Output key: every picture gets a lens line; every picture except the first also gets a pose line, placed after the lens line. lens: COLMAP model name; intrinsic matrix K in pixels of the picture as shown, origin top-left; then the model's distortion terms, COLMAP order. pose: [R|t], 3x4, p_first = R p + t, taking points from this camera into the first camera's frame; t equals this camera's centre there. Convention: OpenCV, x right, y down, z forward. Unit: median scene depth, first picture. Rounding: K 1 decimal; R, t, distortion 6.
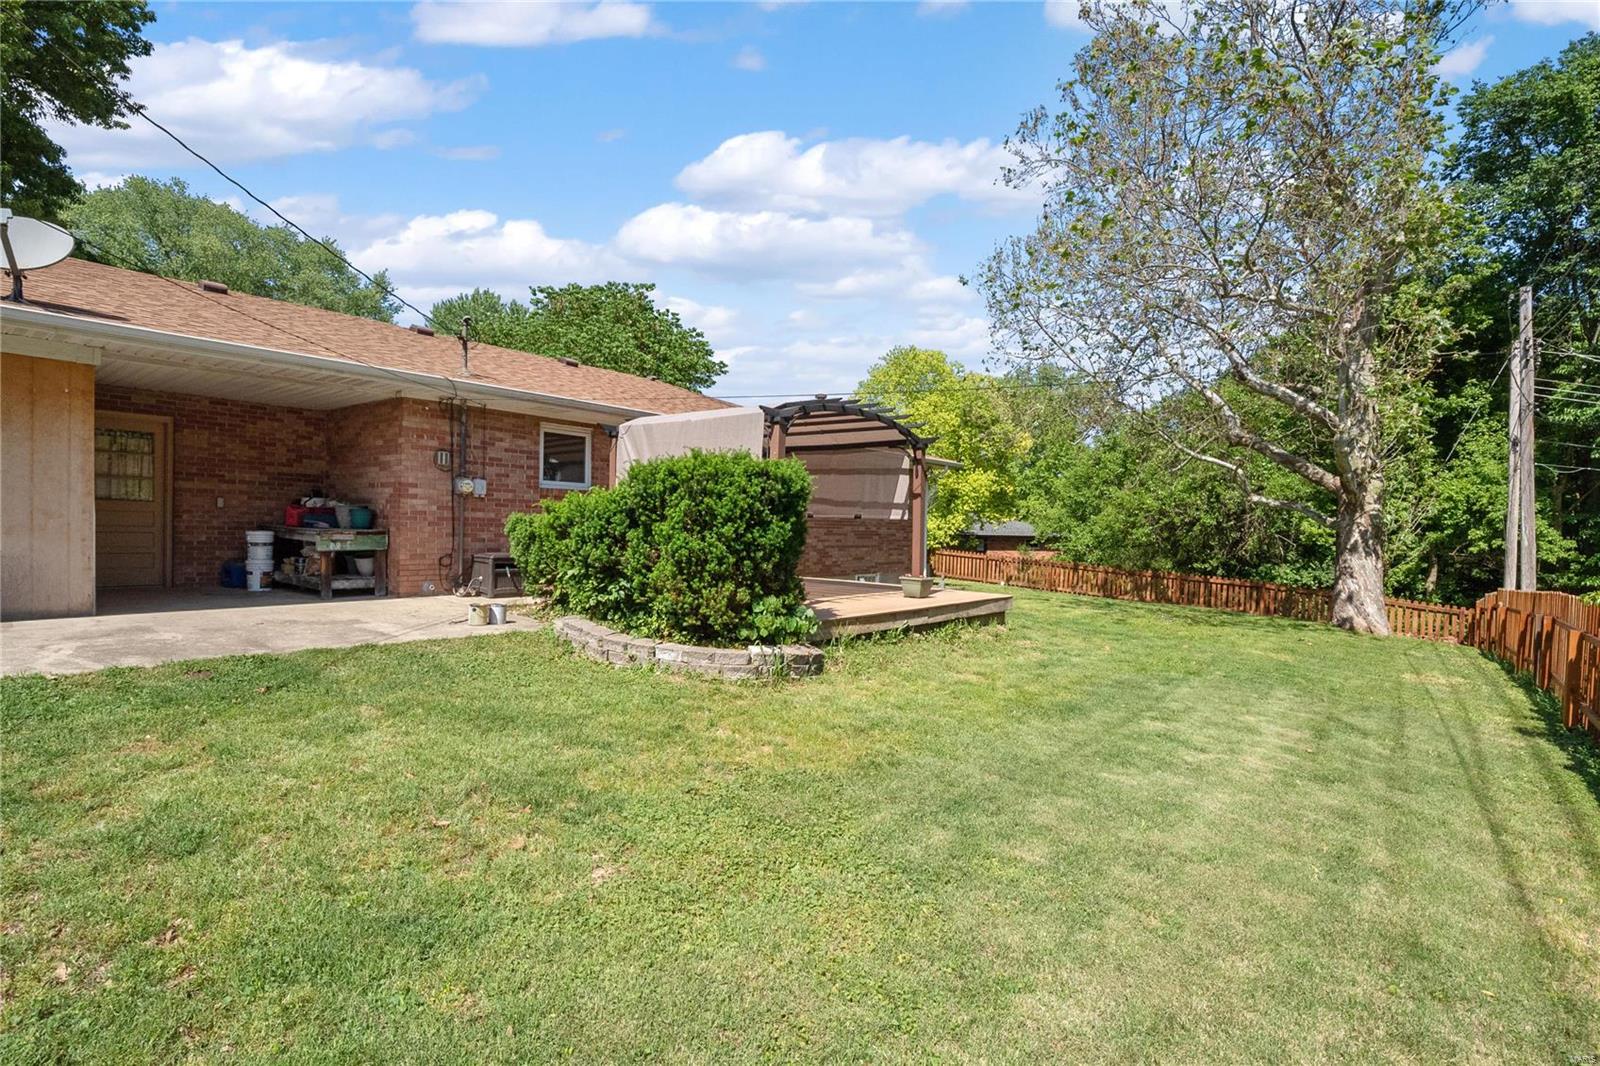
lens RADIAL K [[747.7, 0, 800.2], [0, 747.7, 539.2], [0, 0, 1]] dist [-0.019262, -0.000060]
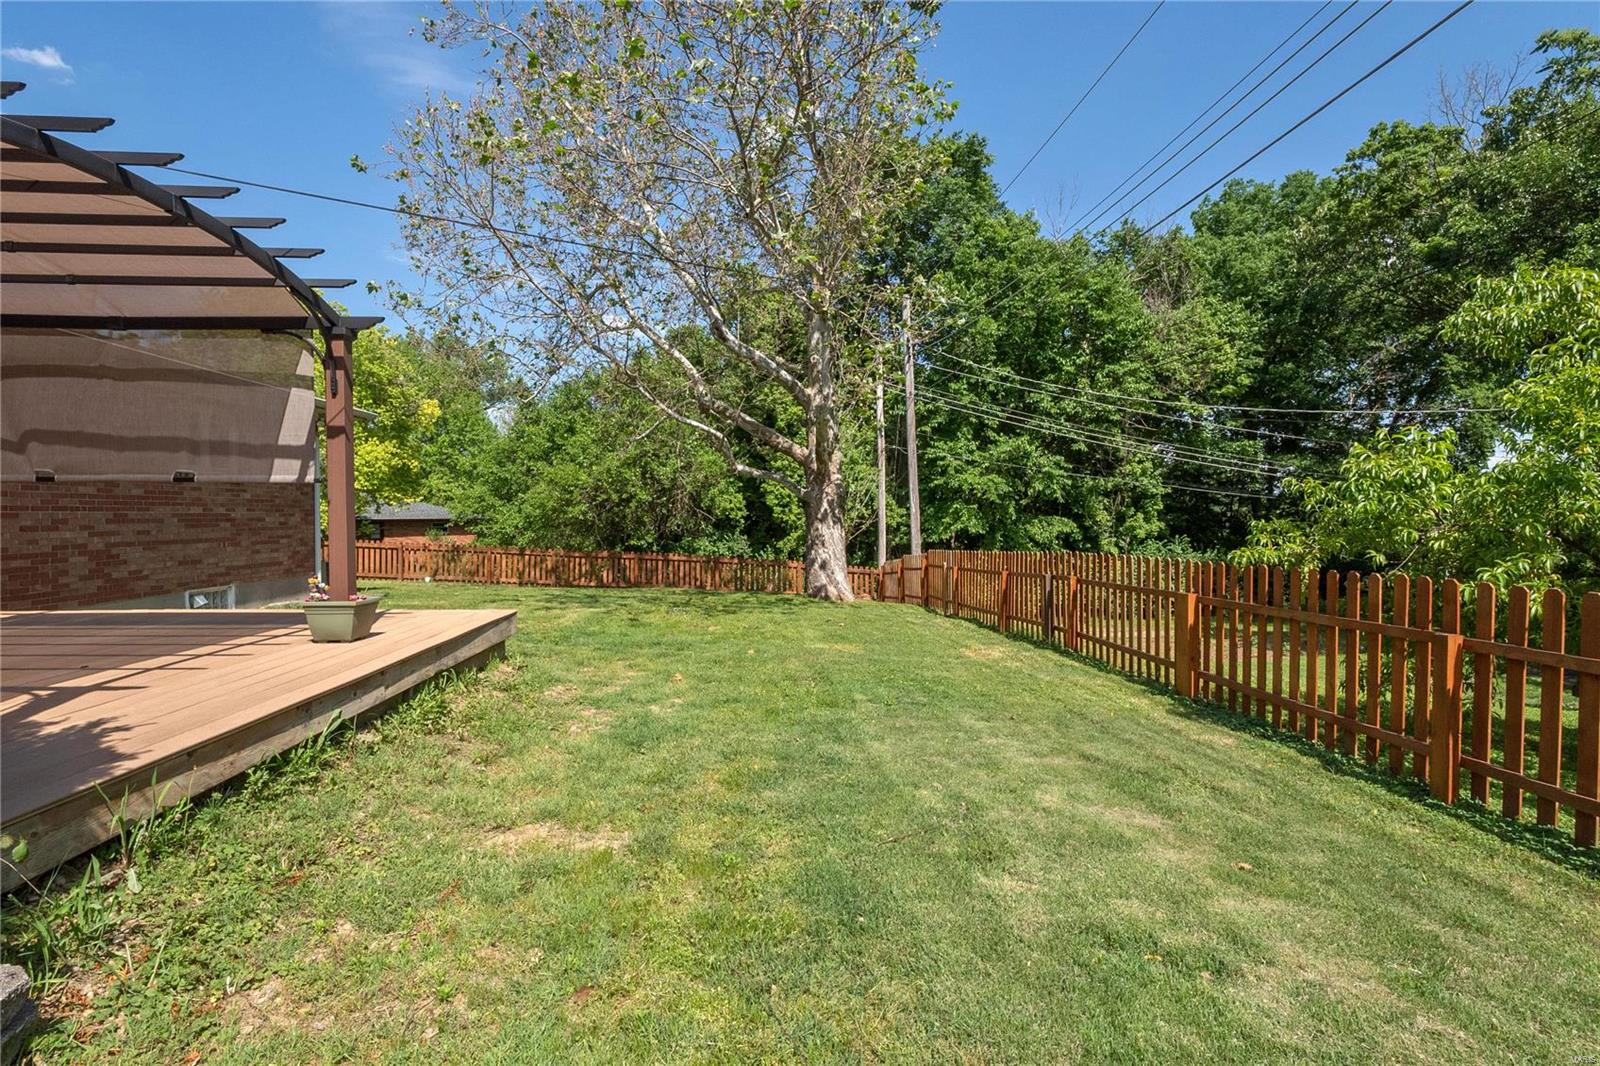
lens RADIAL K [[747.7, 0, 809.5], [0, 747.7, 512.7], [0, 0, 1]] dist [-0.019262, -0.000060]
pose [[0.711969, -0.025382, 0.701752, 0.022615], [0.033137, 0.999448, 0.002530, 0.002228], [-0.701428, 0.021453, 0.712417, 0.287089]]
